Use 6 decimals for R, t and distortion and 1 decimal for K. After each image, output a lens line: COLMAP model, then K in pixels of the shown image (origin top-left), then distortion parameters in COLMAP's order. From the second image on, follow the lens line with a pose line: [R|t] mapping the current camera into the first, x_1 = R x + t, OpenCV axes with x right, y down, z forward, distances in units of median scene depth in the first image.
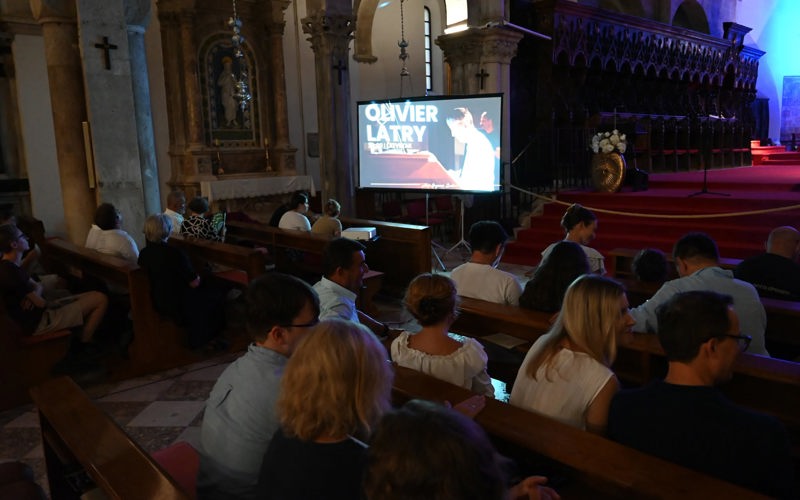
lens RADIAL K [[603.7, 0, 398.1], [0, 603.7, 271.8], [0, 0, 1]] dist [-0.007187, -0.002055]
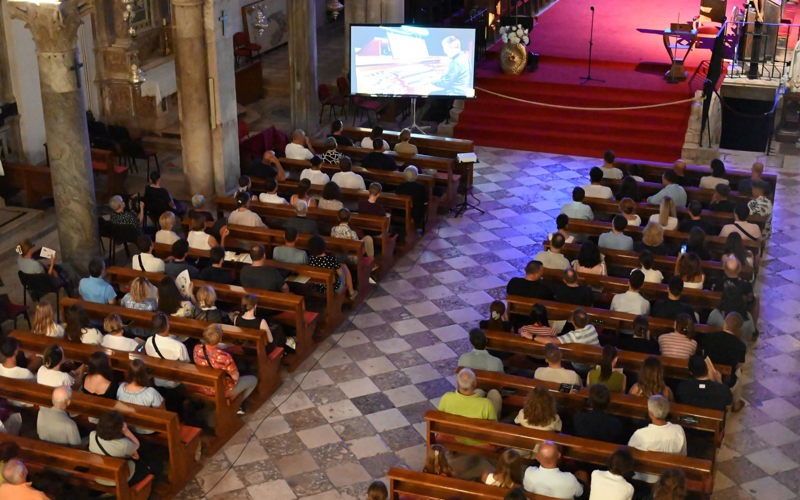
lens RADIAL K [[1136.7, 0, 394.7], [0, 1136.7, 253.6], [0, 0, 1]] dist [0.083048, 0.000000]
pose [[0.888528, -0.145535, 0.435130, -0.810889], [0.063193, 0.978140, 0.198111, -0.216207], [-0.454451, -0.148530, 0.878301, -0.860246]]
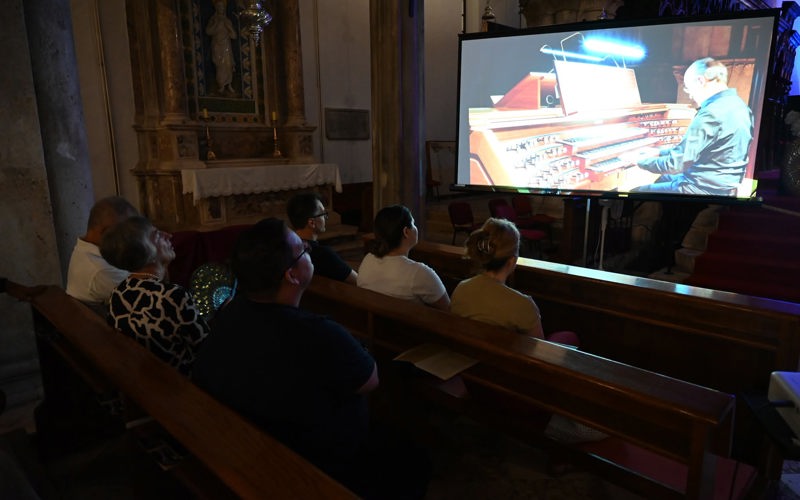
lens RADIAL K [[532.6, 0, 400.7], [0, 532.6, 269.2], [0, 0, 1]] dist [-0.018336, 0.009089]
pose [[0.997622, 0.005239, 0.068725, -0.123078], [-0.007412, 0.999479, 0.031402, -0.058679], [-0.068525, -0.031837, 0.997141, 0.387425]]
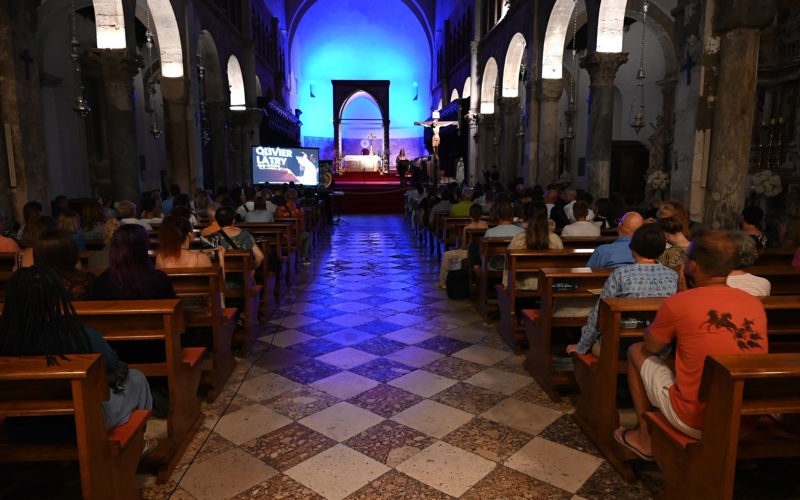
lens RADIAL K [[532.6, 0, 401.9], [0, 532.6, 257.1], [0, 0, 1]] dist [-0.018336, 0.009089]
pose [[0.619451, -0.091767, 0.779653, -0.993310], [0.131108, 0.991289, 0.012508, 0.132994], [-0.774010, 0.094470, 0.626087, -0.469577]]
